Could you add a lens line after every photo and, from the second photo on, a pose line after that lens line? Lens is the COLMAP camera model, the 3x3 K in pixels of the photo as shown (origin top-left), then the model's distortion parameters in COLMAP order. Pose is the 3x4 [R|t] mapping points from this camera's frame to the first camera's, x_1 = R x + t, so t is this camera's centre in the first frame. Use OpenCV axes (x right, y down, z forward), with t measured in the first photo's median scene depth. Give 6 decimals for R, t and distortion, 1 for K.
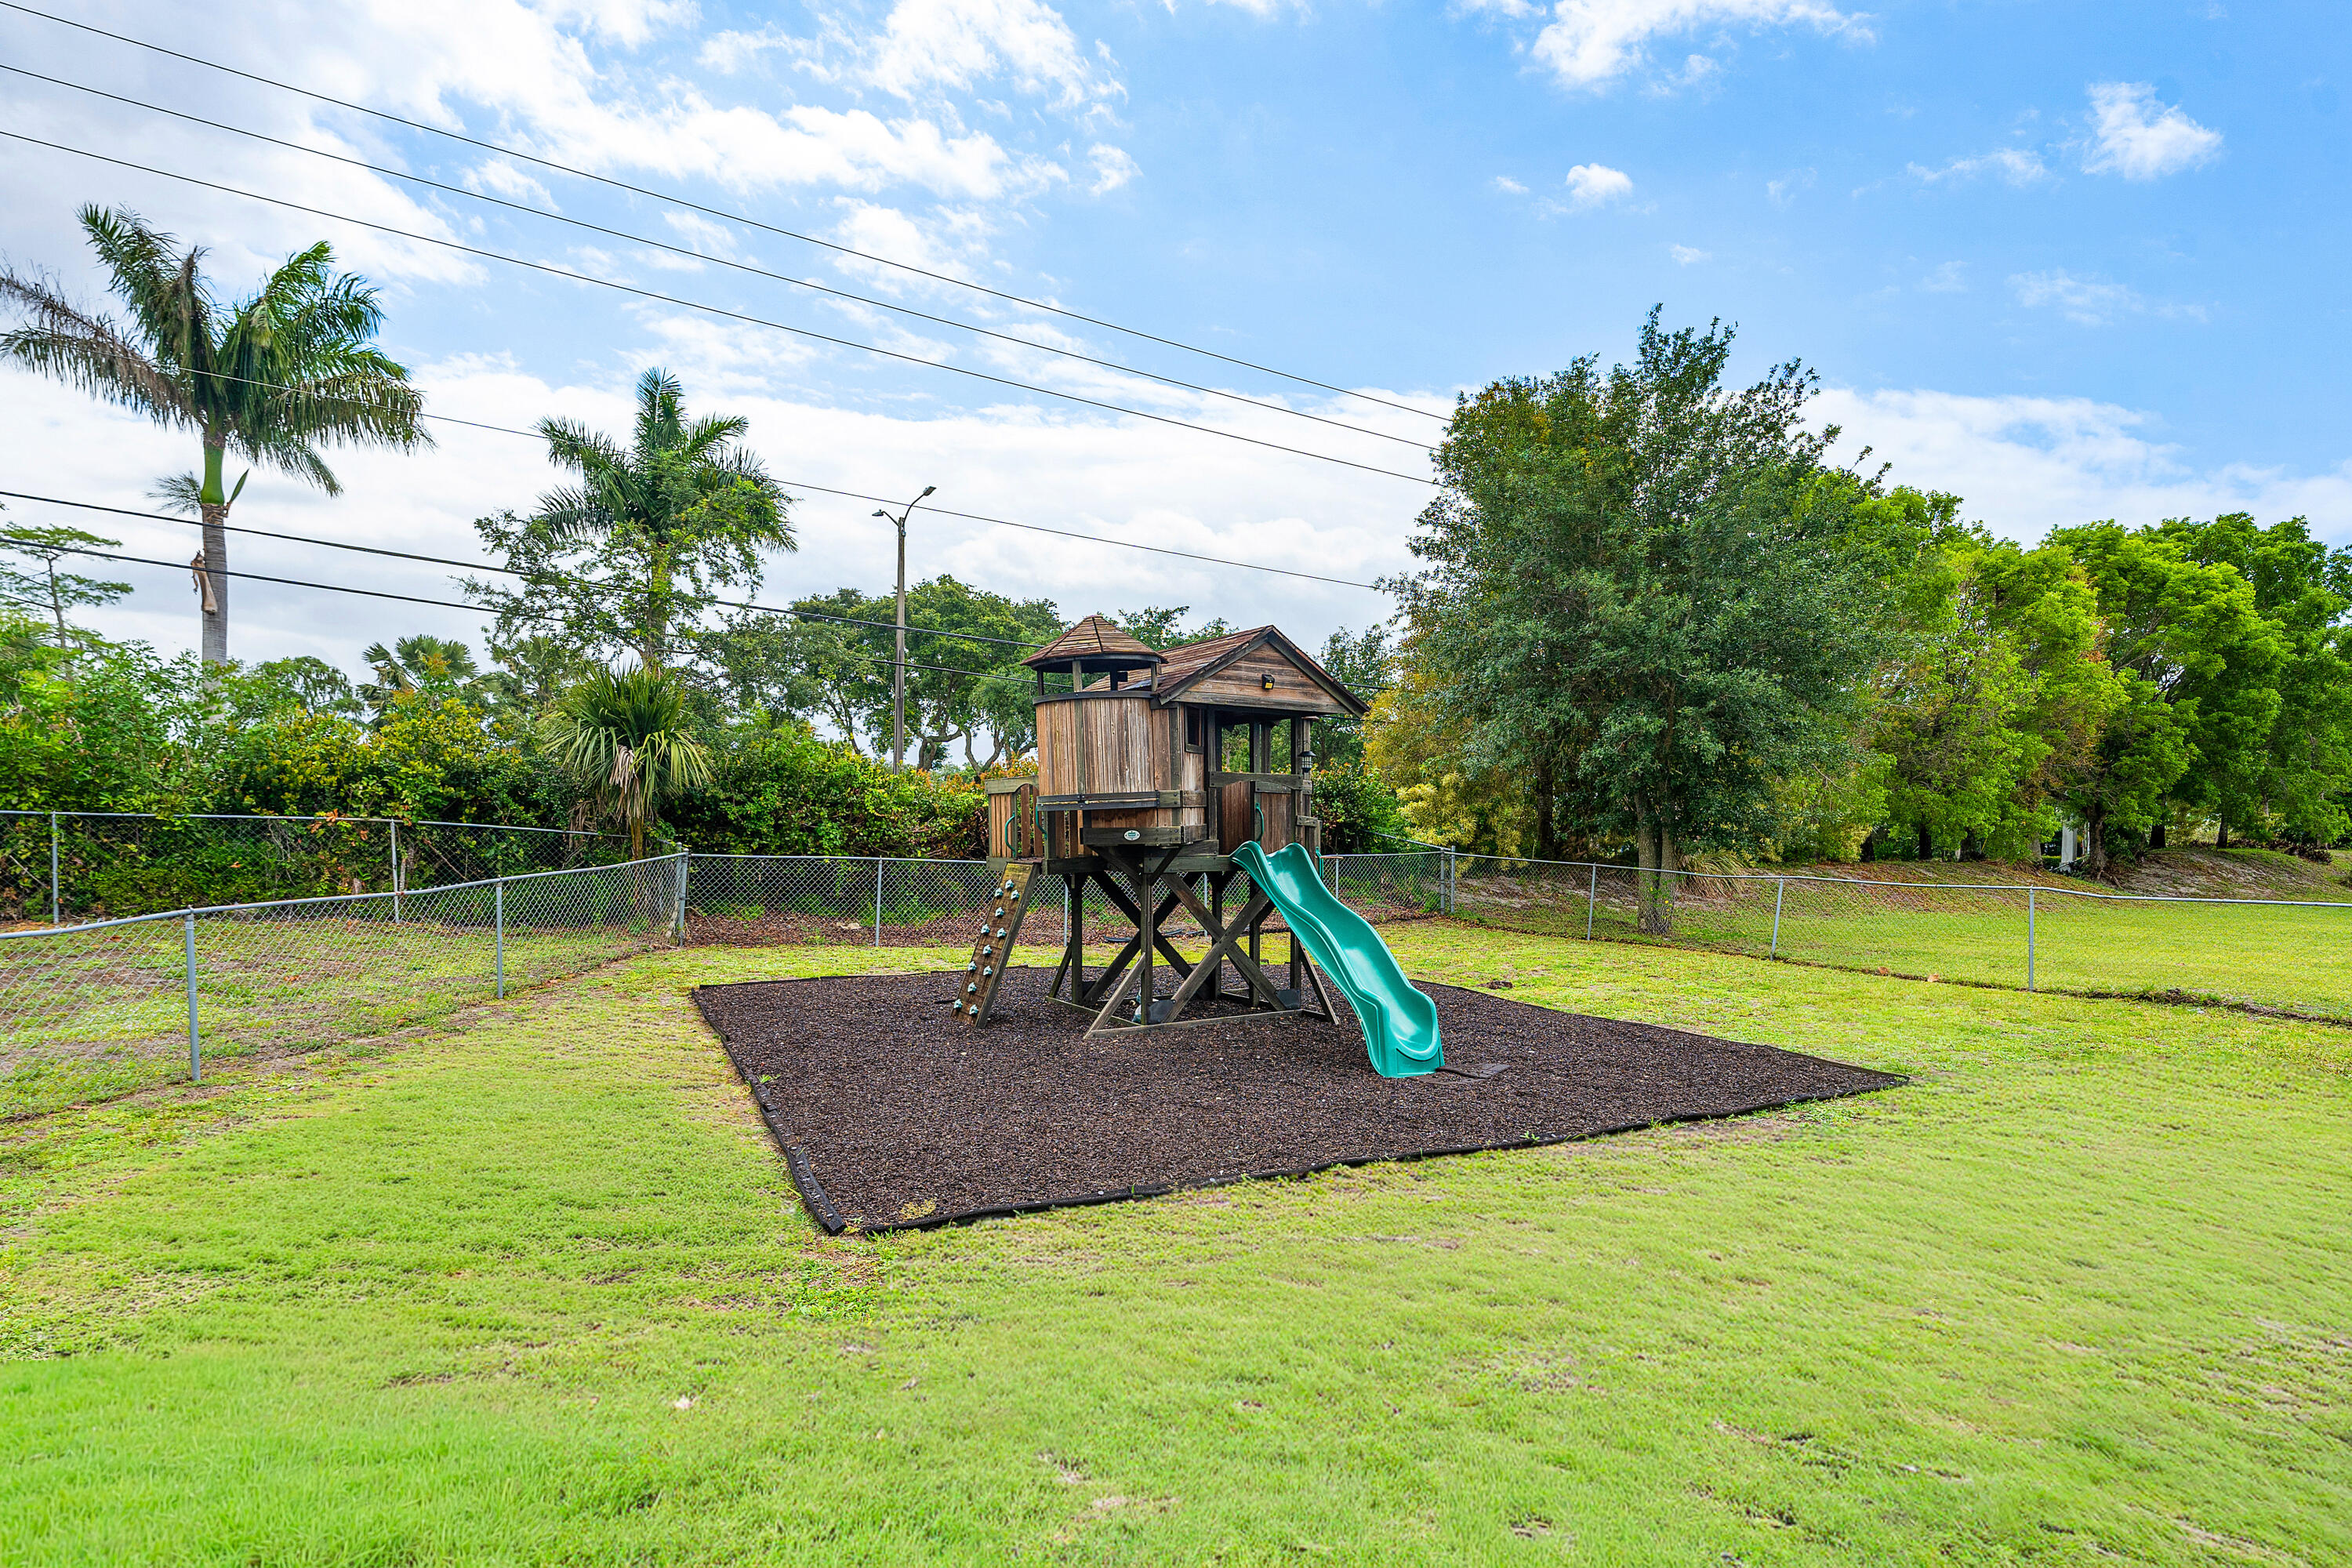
lens RADIAL K [[1188.0, 0, 1191.9], [0, 1188.0, 867.3], [0, 0, 1]] dist [0.009909, 0.000971]
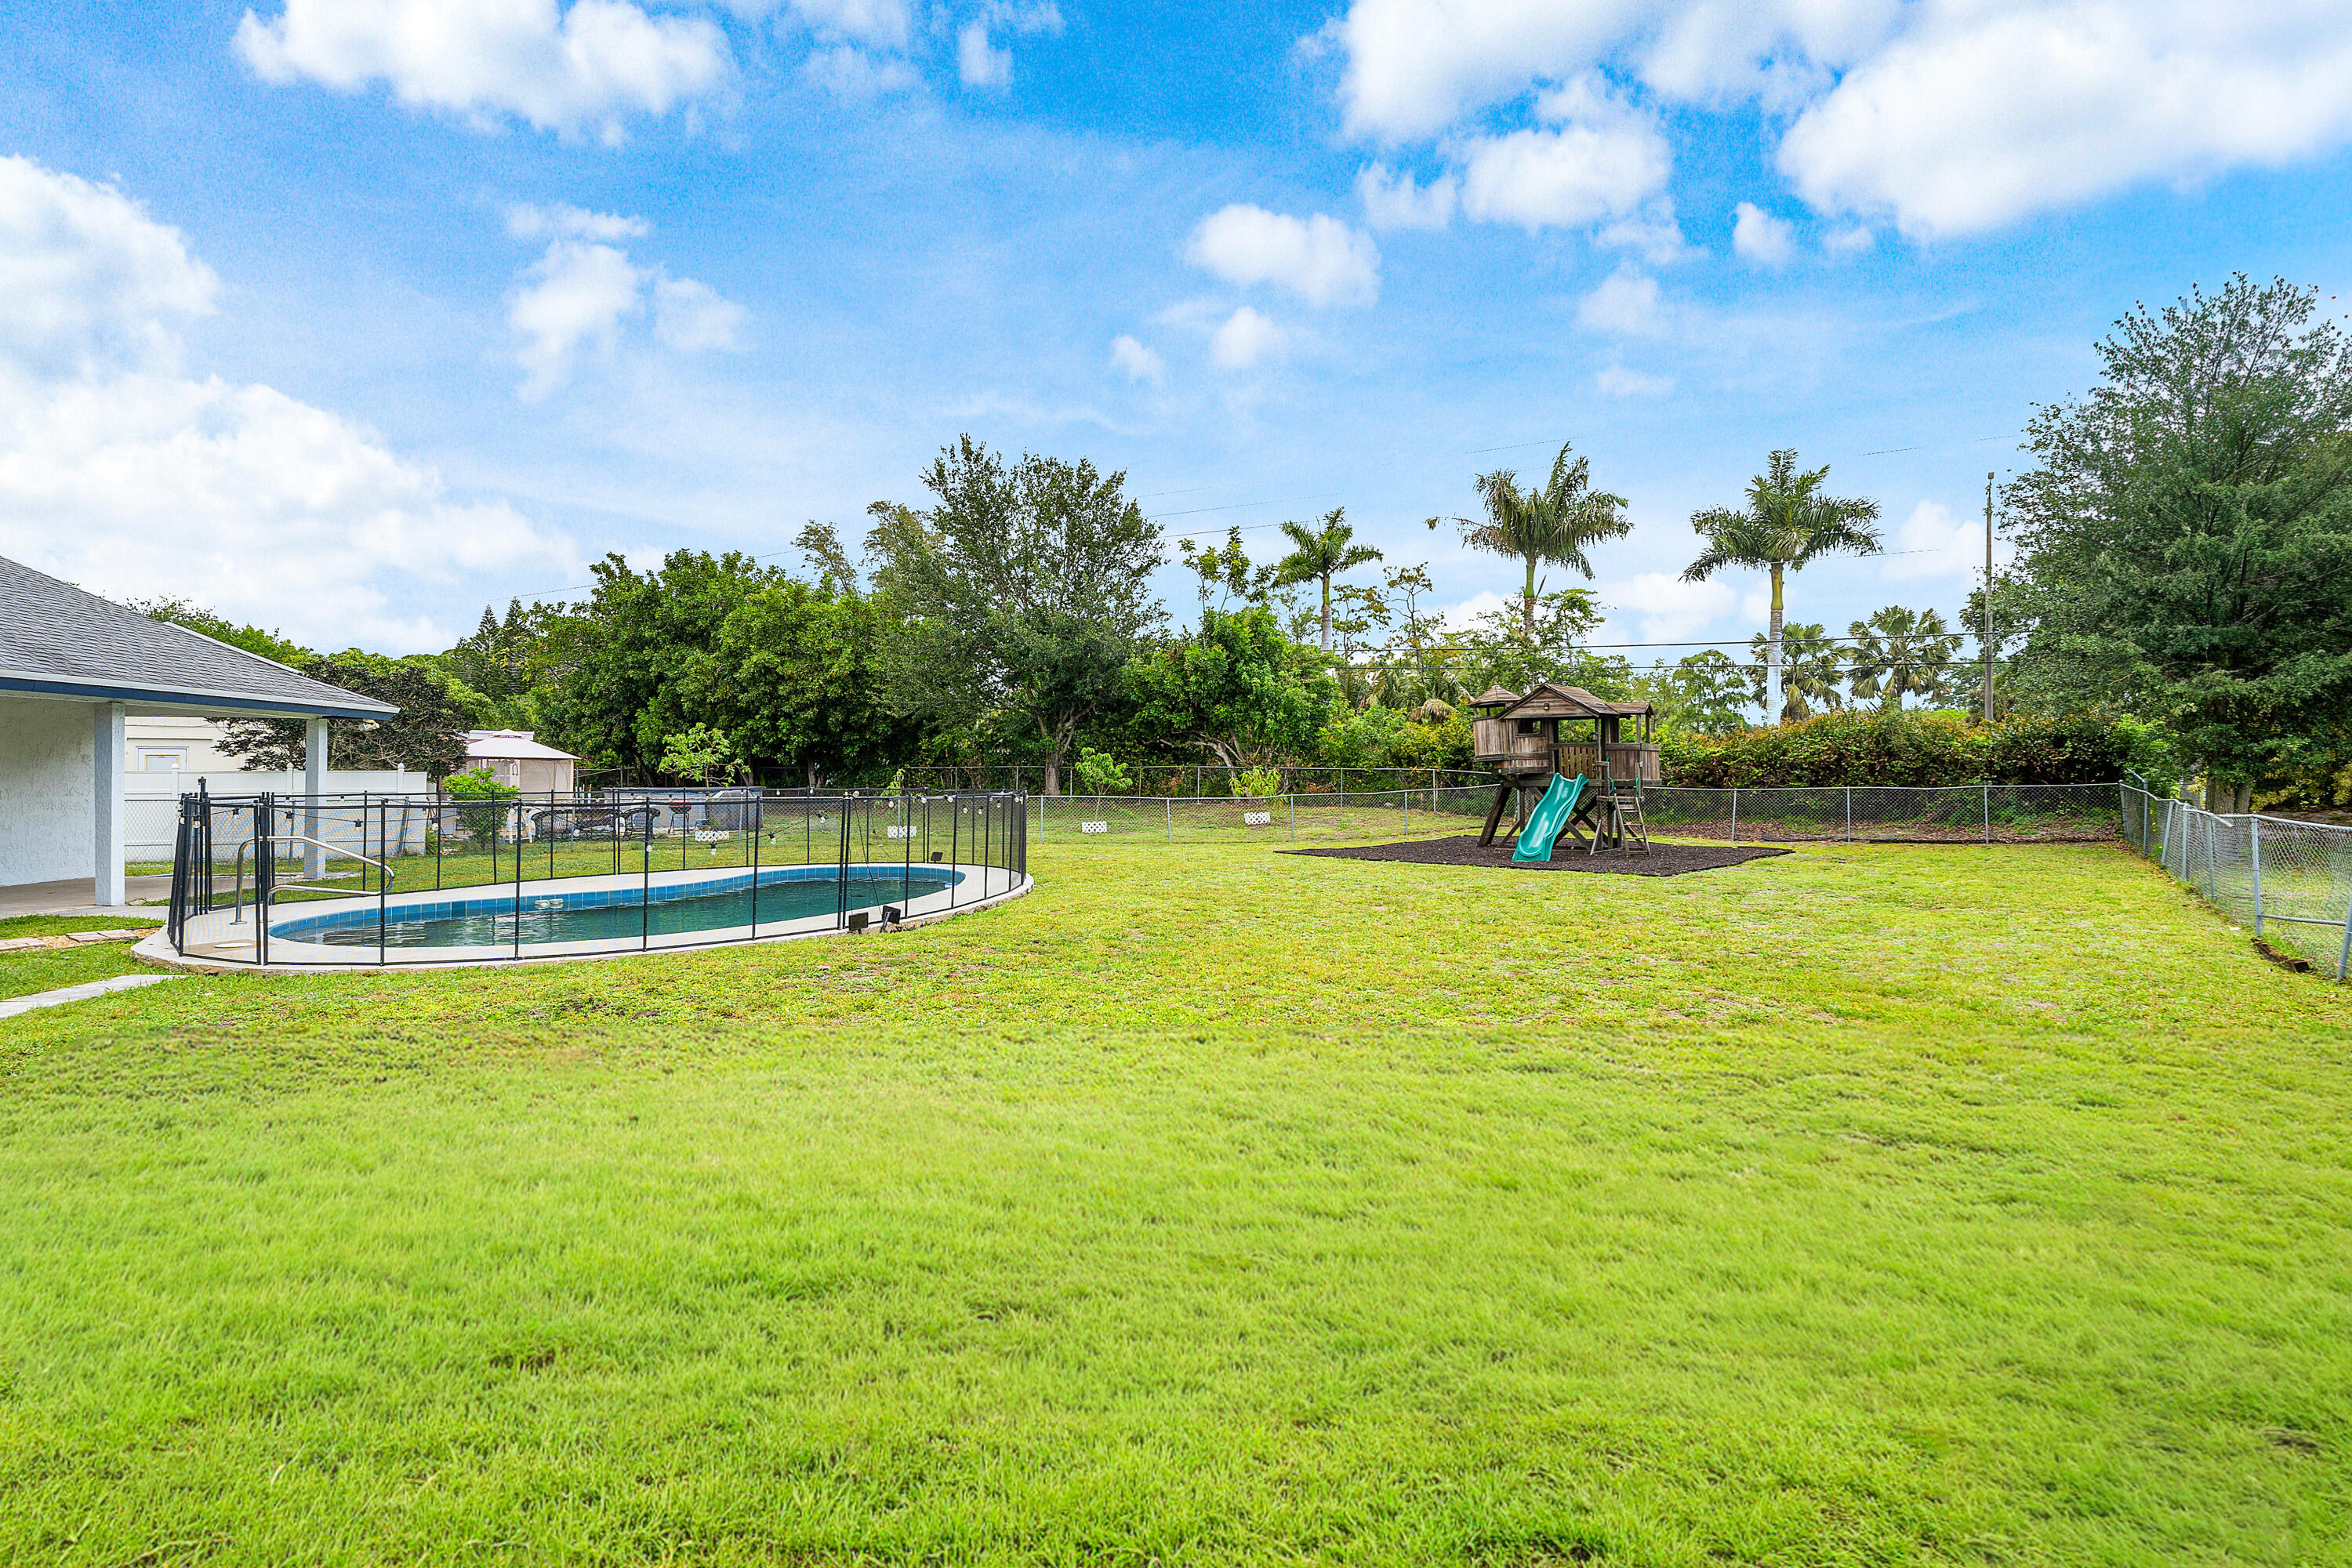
lens RADIAL K [[1144.7, 0, 1182.3], [0, 1144.7, 775.3], [0, 0, 1]] dist [-0.000216, -0.000213]
pose [[0.413652, -0.011856, -0.910358, 0.782710], [-0.019619, 0.999567, -0.021932, 0.020804], [0.910224, 0.026932, 0.413241, -0.269082]]
